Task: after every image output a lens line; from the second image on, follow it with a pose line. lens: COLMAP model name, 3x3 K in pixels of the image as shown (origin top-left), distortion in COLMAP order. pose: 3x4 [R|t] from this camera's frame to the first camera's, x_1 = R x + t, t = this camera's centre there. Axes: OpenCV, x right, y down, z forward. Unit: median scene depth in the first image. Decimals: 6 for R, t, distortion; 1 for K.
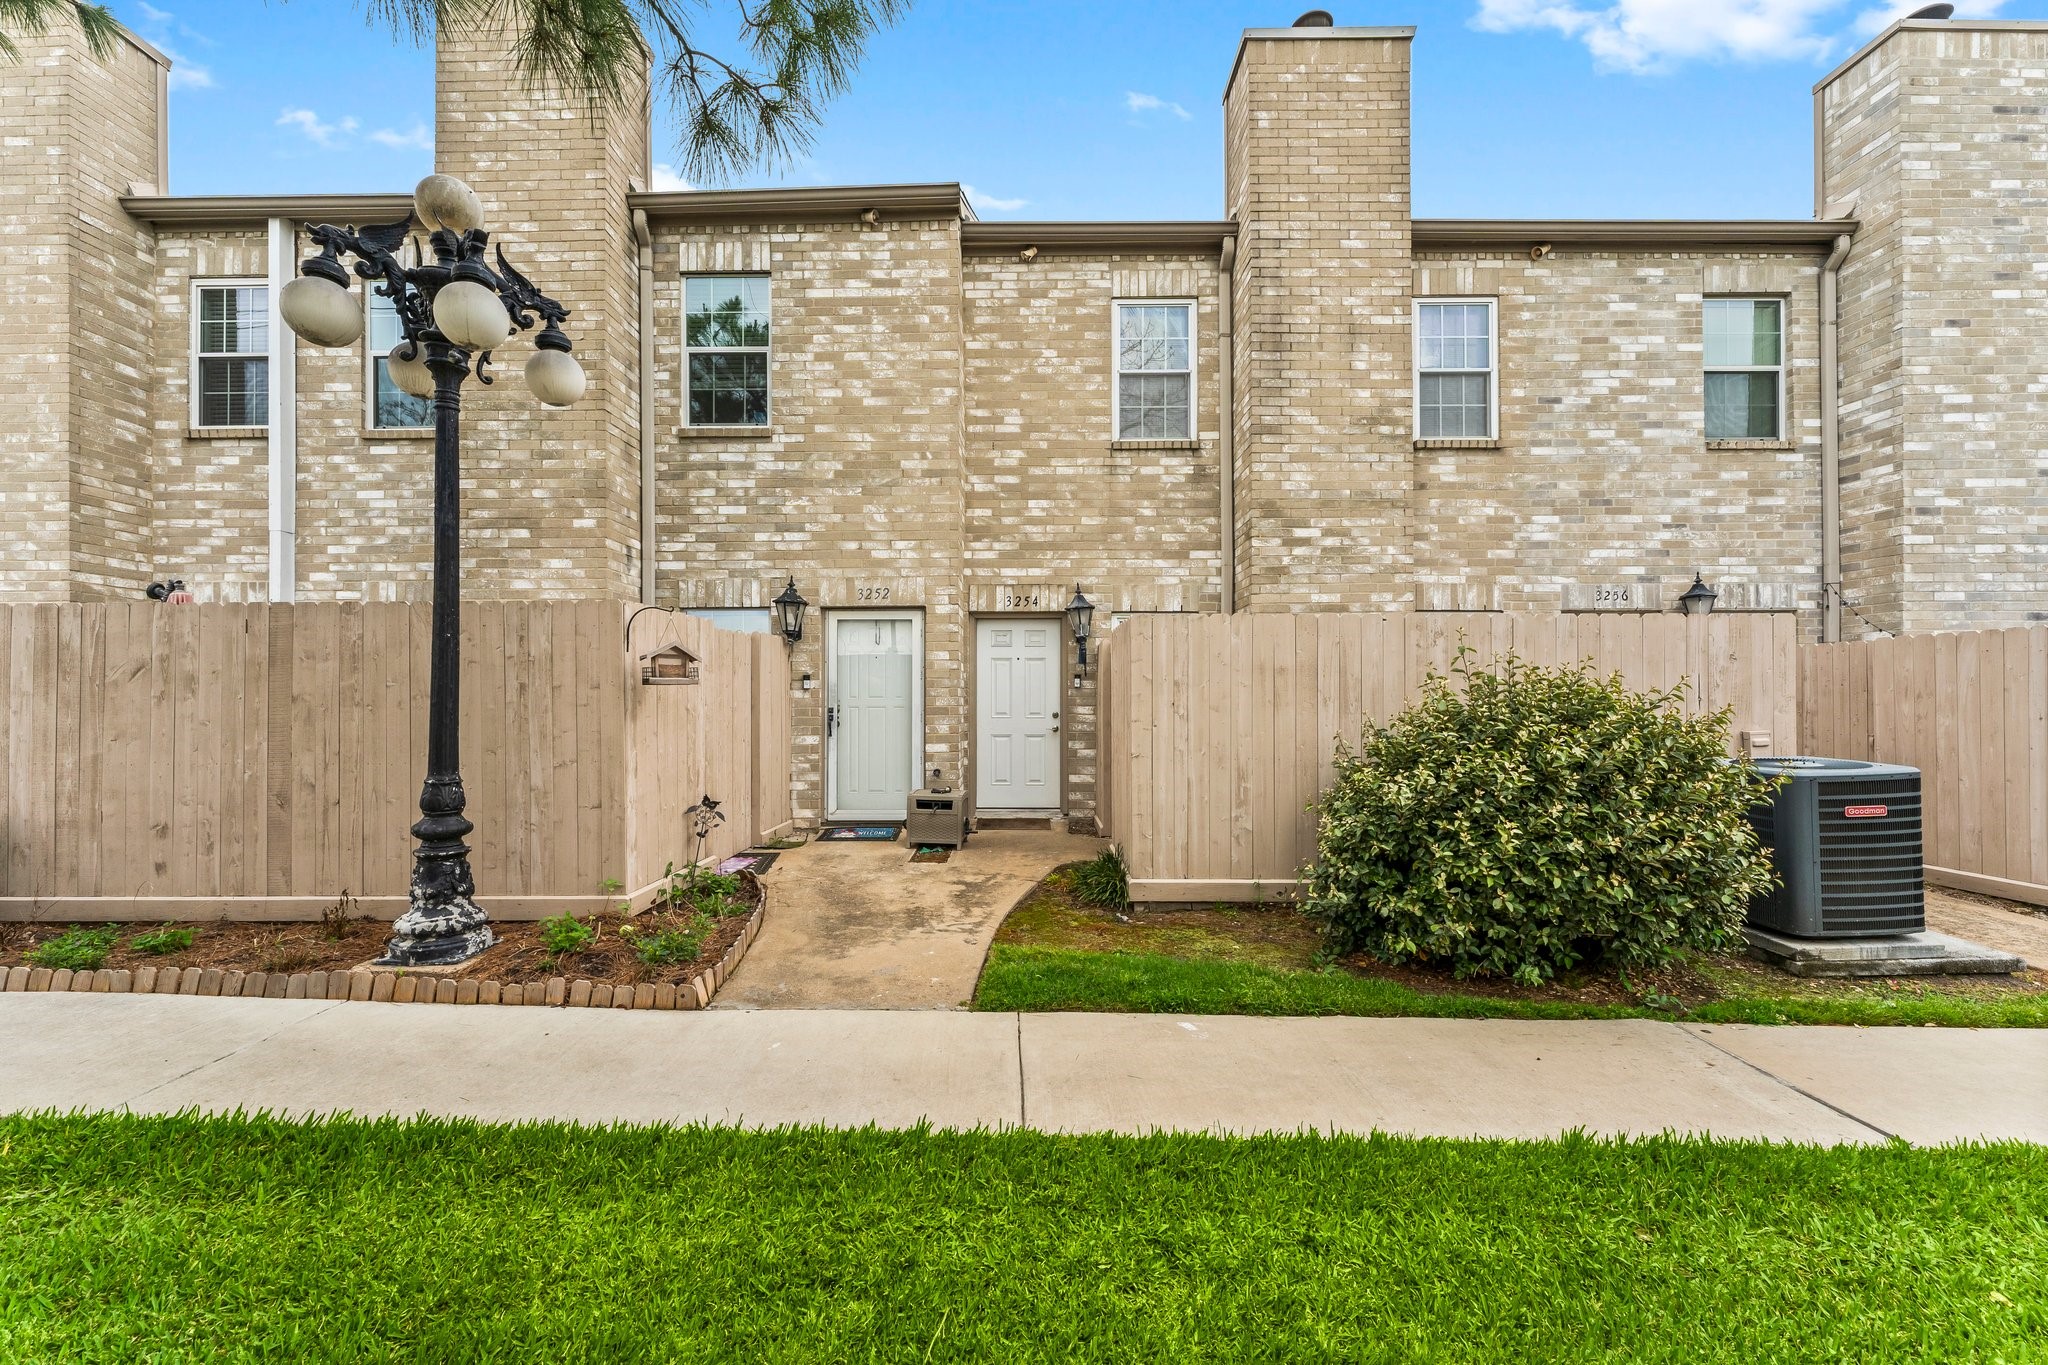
lens RADIAL K [[820.9, 0, 1006.4], [0, 820.9, 695.9], [0, 0, 1]] dist [-0.000924, 0.000785]
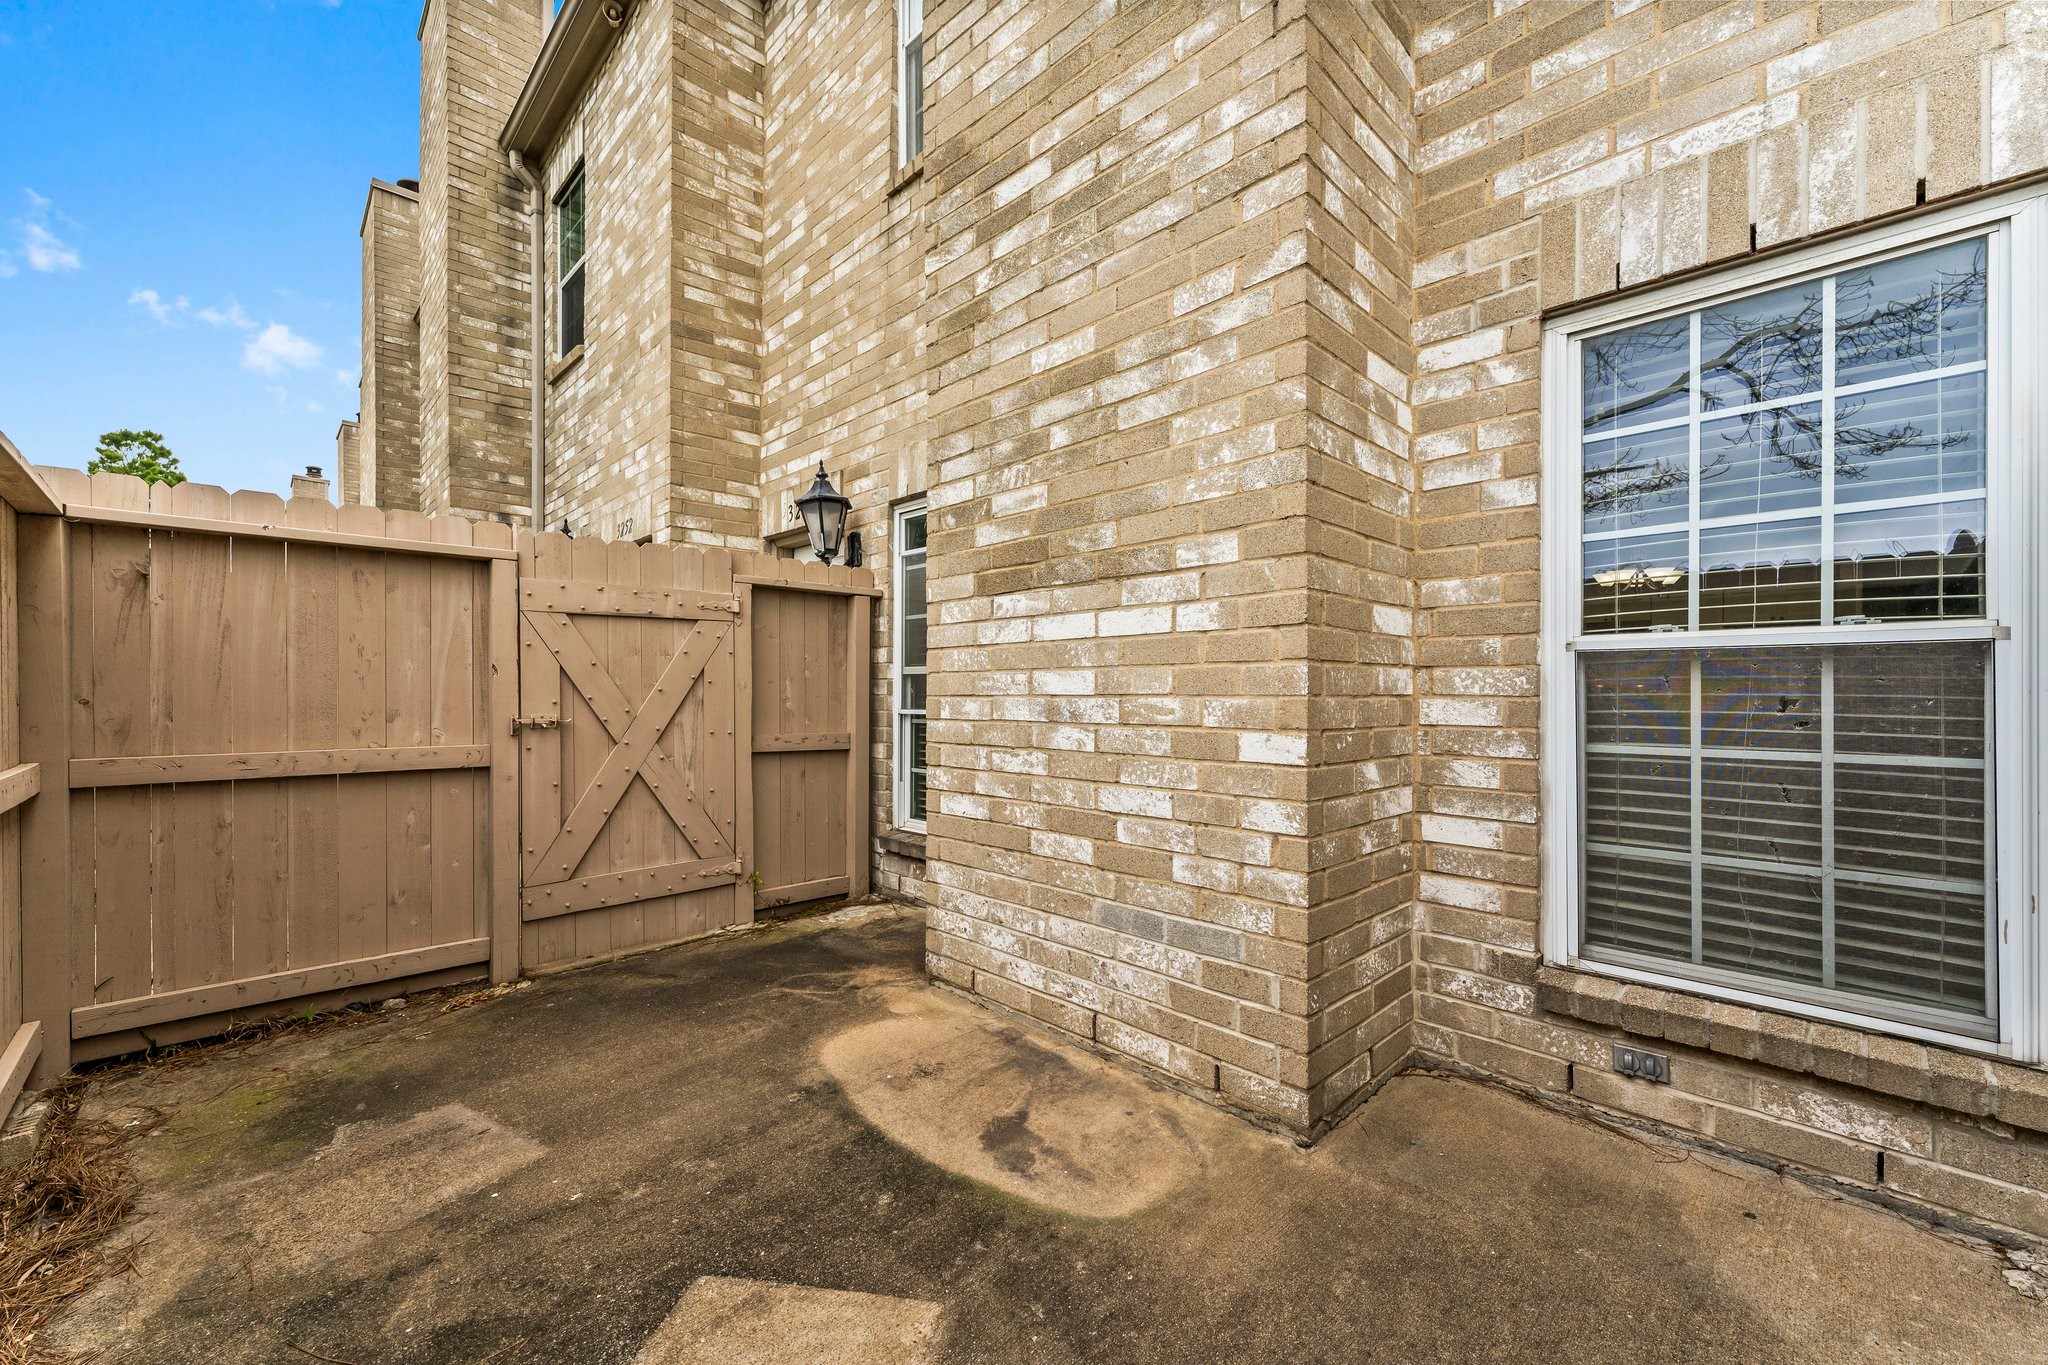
lens RADIAL K [[820.9, 0, 1036.1], [0, 820.9, 703.2], [0, 0, 1]] dist [-0.000924, 0.000785]
pose [[0.694968, 0.011001, -0.718957, 0.629919], [-0.007726, 0.999939, 0.007832, 0.024674], [0.719000, 0.000112, 0.695011, 0.756155]]
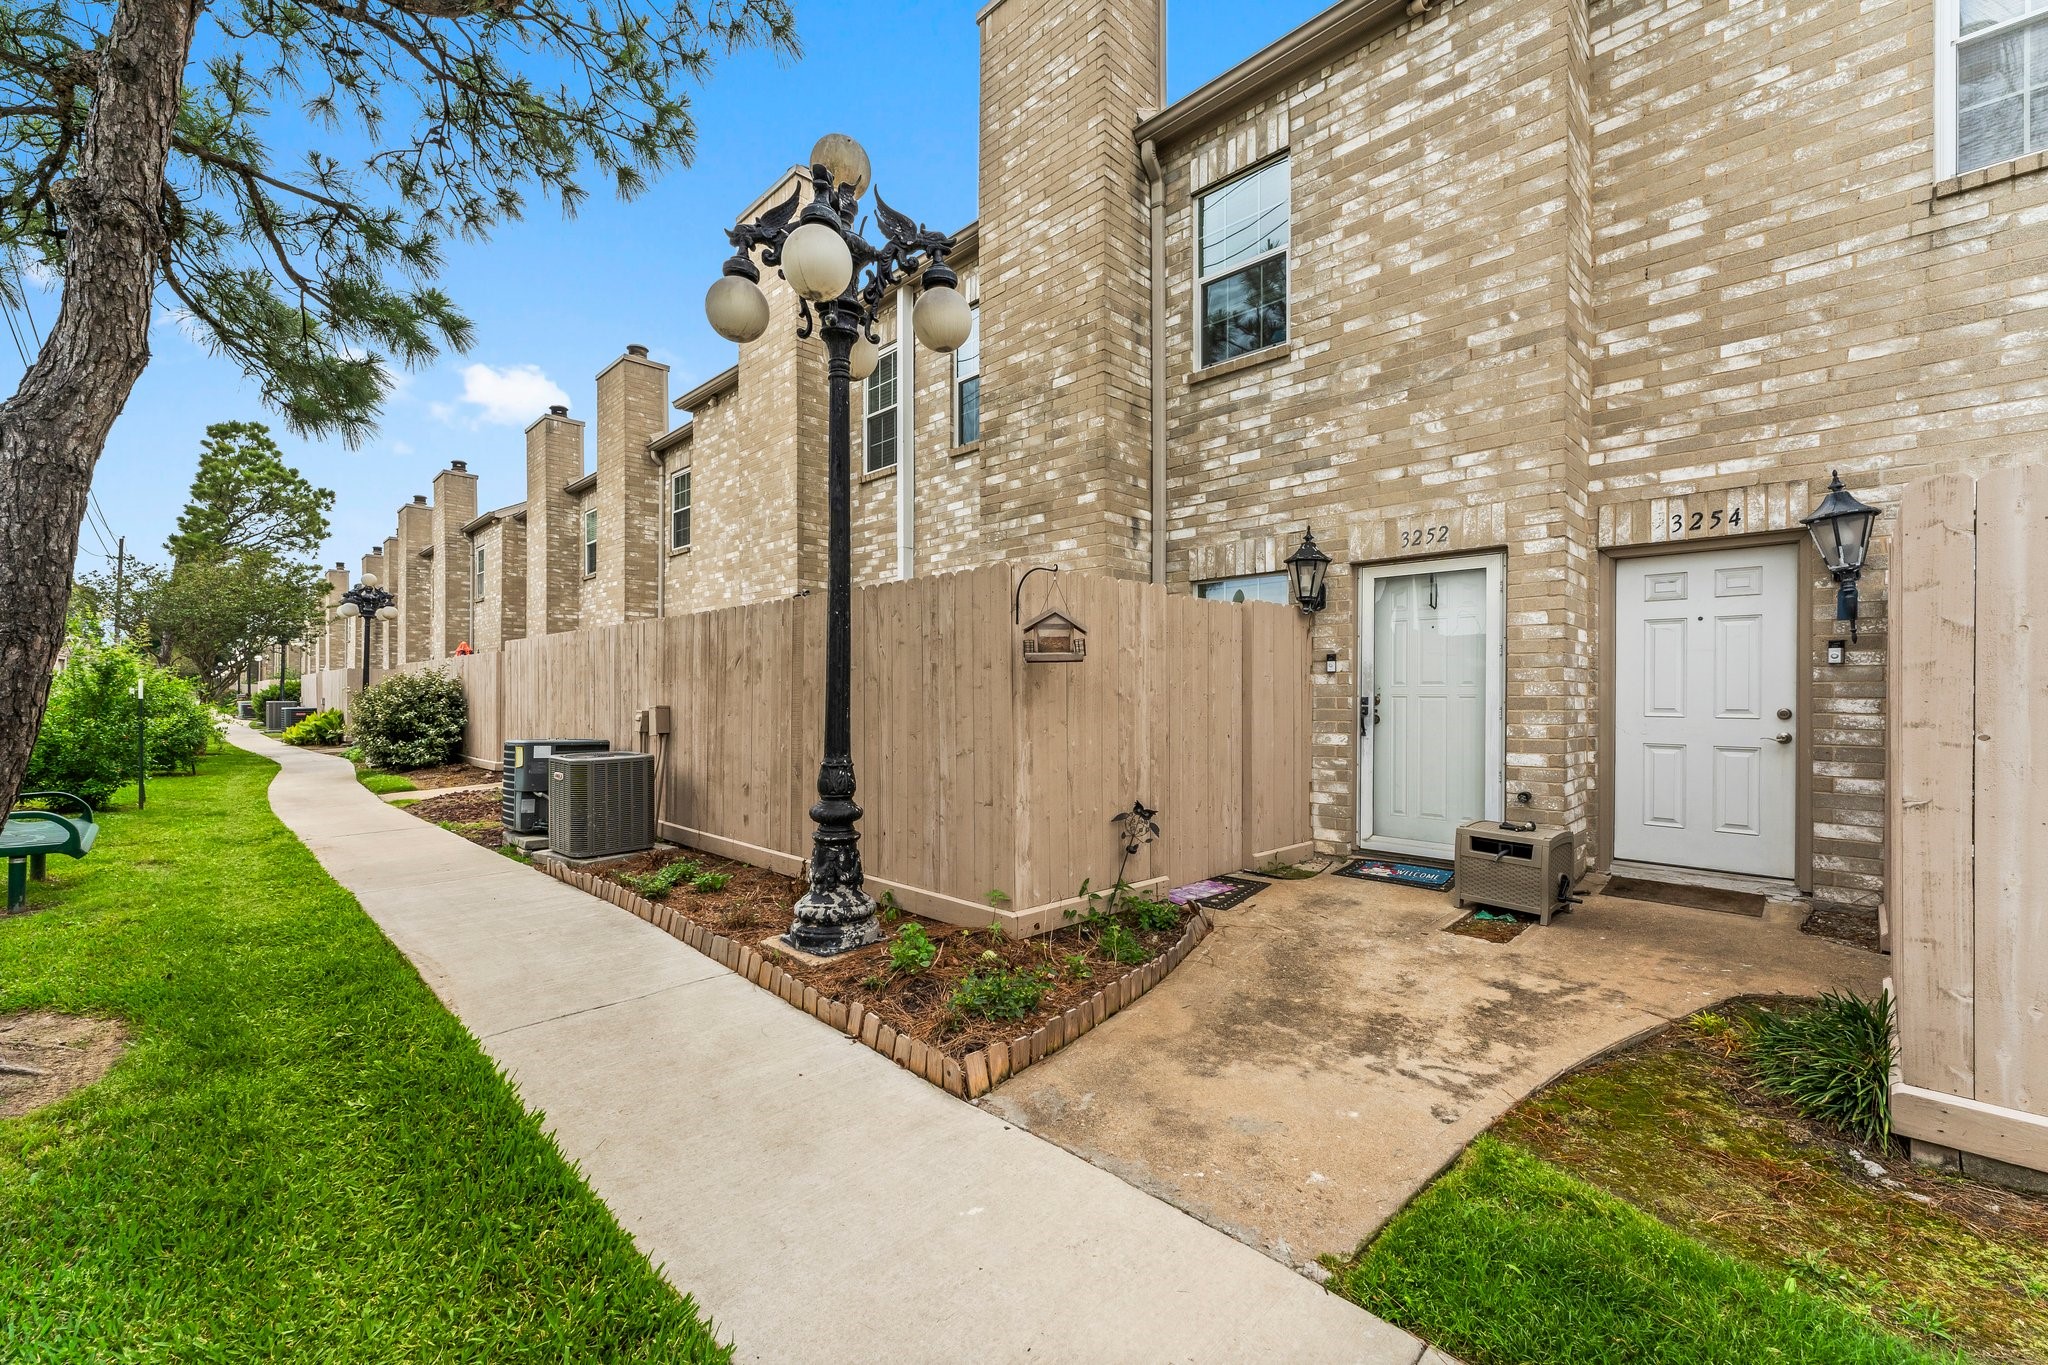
lens RADIAL K [[820.9, 0, 1034.6], [0, 820.9, 695.1], [0, 0, 1]] dist [-0.000924, 0.000785]
pose [[0.721718, 0.004798, -0.692170, 0.086337], [-0.002384, 0.999987, 0.004446, 0.009804], [0.692183, -0.001559, 0.721721, 0.257684]]
